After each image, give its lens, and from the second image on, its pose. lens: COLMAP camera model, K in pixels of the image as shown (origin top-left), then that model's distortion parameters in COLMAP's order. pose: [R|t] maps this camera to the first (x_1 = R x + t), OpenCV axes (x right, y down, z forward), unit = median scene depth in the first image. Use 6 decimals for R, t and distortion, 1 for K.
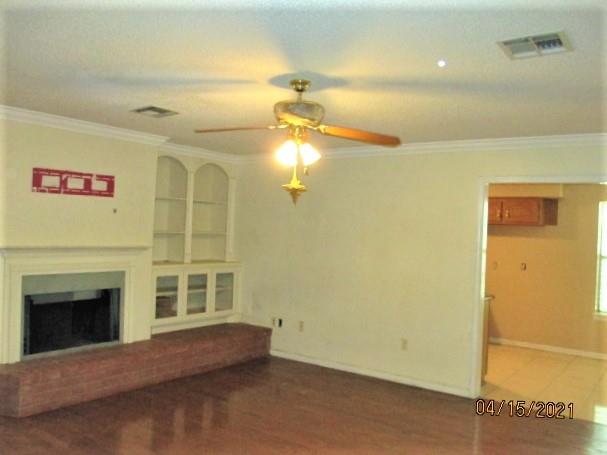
lens RADIAL K [[502.7, 0, 301.0], [0, 502.7, 228.9], [0, 0, 1]] dist [-0.033655, 0.017058]
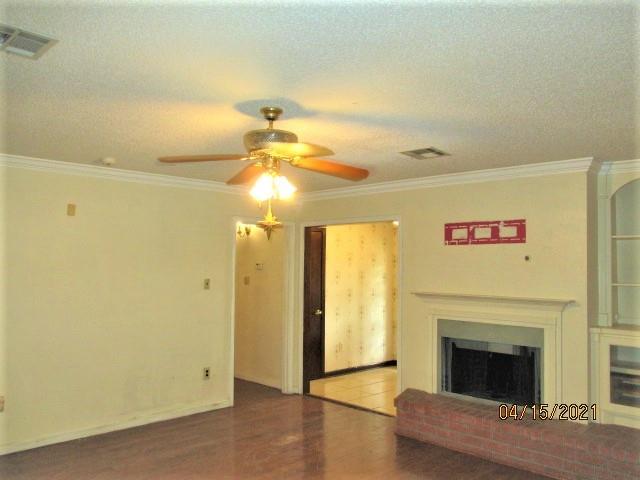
lens RADIAL K [[530.0, 0, 318.1], [0, 530.0, 238.1], [0, 0, 1]] dist [-0.033655, 0.017058]
pose [[-0.096800, -0.088136, -0.991394, 0.641704], [-0.019537, 0.996048, -0.086642, 0.018327], [0.995112, 0.010982, -0.098139, 0.782704]]
